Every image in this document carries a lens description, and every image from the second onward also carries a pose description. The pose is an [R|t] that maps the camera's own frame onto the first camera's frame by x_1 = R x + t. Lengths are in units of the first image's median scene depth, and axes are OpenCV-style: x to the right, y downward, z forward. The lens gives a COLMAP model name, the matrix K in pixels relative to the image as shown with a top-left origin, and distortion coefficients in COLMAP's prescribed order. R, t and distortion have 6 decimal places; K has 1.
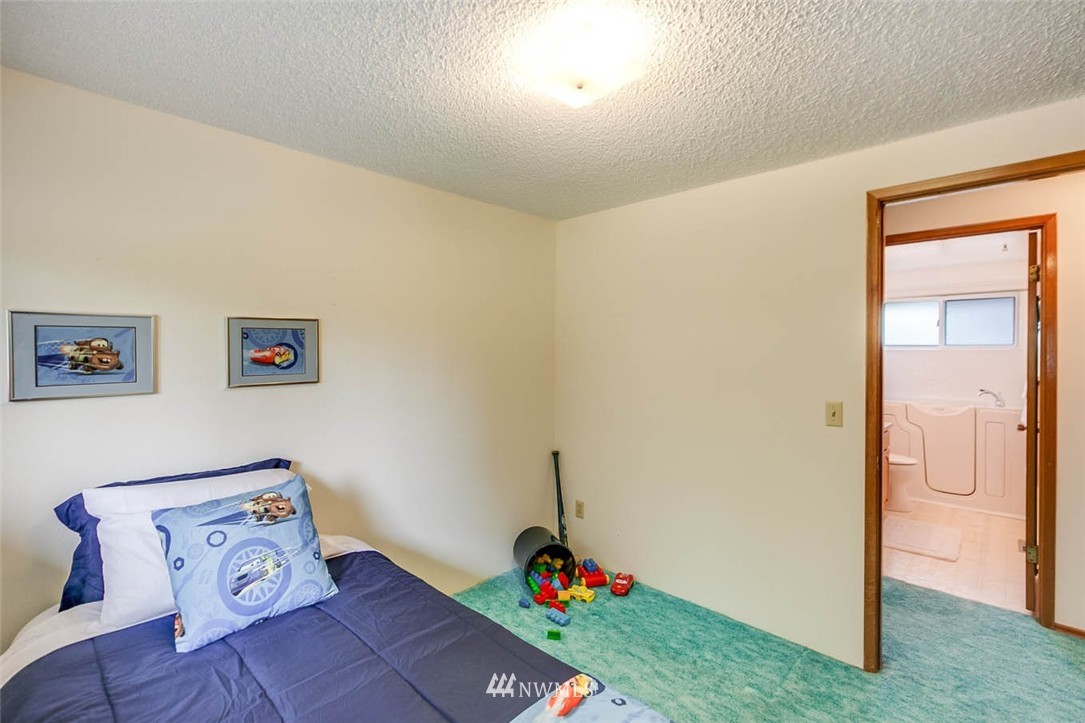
lens RADIAL K [[495.2, 0, 542.0], [0, 495.2, 355.4], [0, 0, 1]] dist [-0.021849, 0.000289]
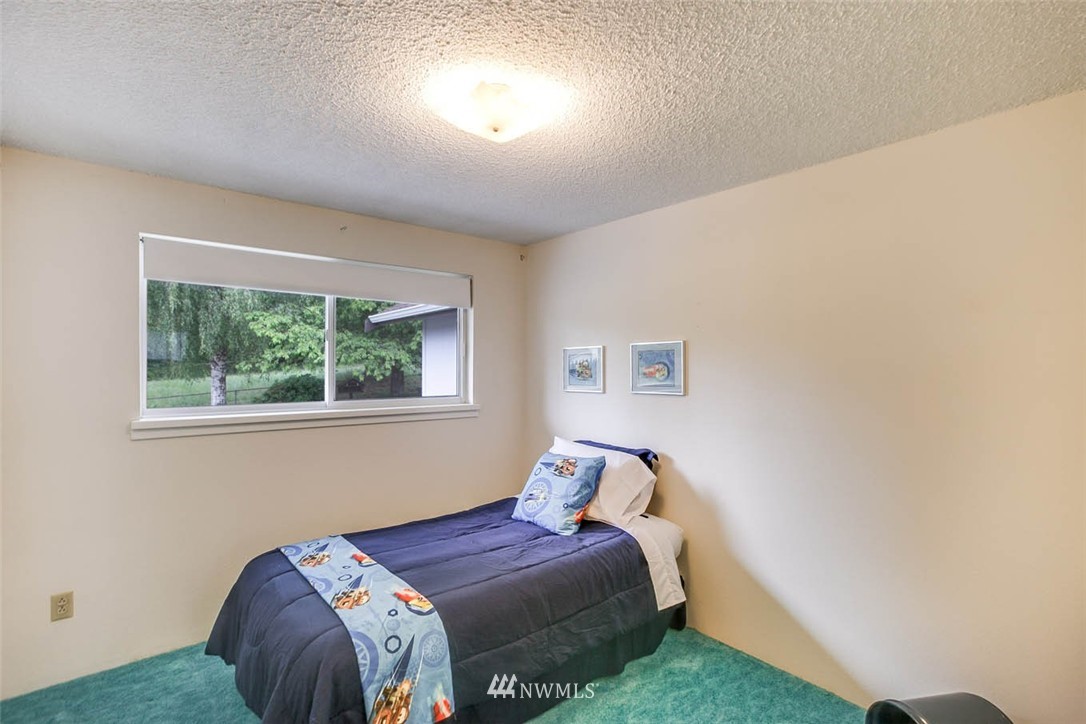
lens RADIAL K [[507.2, 0, 543.6], [0, 507.2, 358.8], [0, 0, 1]] dist [-0.053290, 0.018776]
pose [[-0.089665, -0.004592, -0.995961, 0.998235], [-0.000533, 0.999989, -0.004562, -0.032094], [0.995972, 0.000122, -0.089666, 0.976487]]
